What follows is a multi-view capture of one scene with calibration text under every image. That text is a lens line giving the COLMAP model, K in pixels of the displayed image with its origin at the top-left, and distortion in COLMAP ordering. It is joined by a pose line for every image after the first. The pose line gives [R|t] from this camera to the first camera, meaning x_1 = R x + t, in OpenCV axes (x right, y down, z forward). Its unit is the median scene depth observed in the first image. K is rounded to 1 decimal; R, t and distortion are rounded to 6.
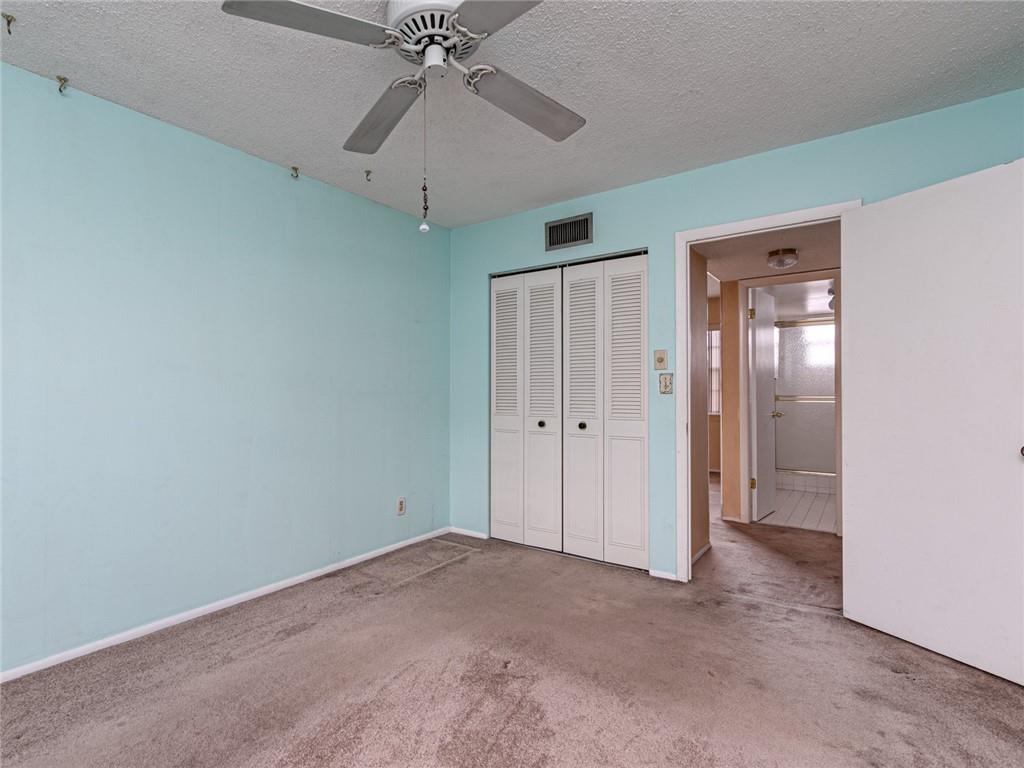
lens RADIAL K [[523.2, 0, 565.8], [0, 523.2, 385.9], [0, 0, 1]] dist [0.001658, 0.000085]
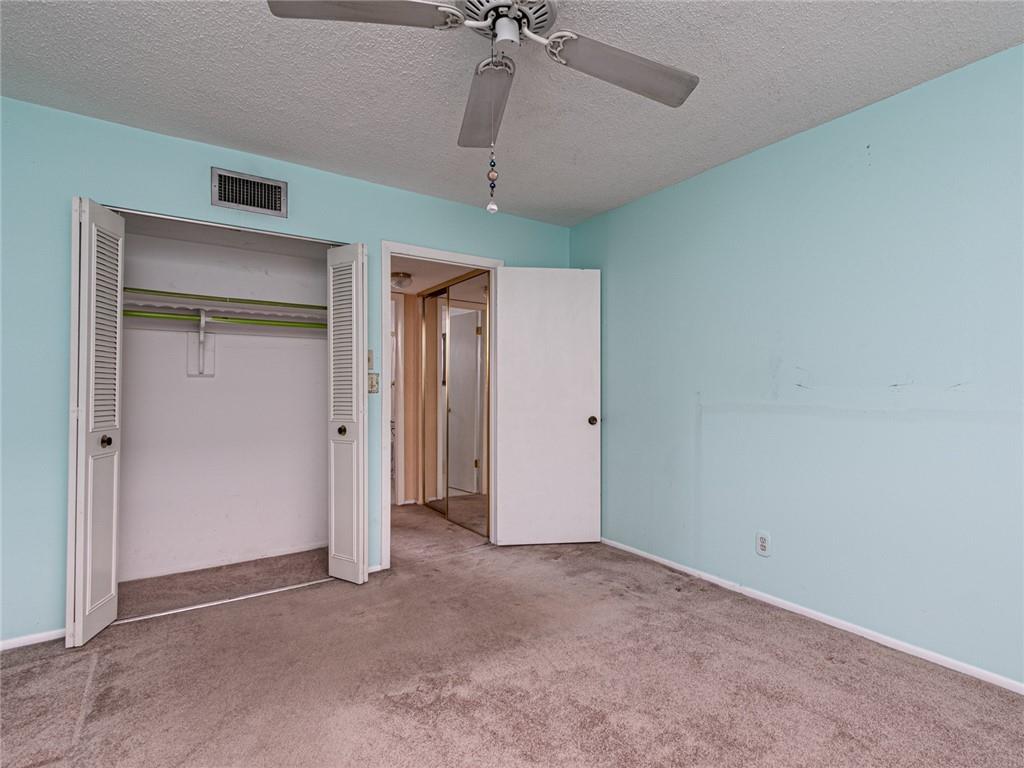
lens RADIAL K [[495.8, 0, 512.0], [0, 495.8, 384.0], [0, 0, 1]] dist [-0.001322, -0.000238]
pose [[0.368602, 0.010253, 0.929531, -0.724840], [-0.004080, 0.999947, -0.009412, 0.006749], [-0.929578, -0.000323, 0.368624, 0.452786]]
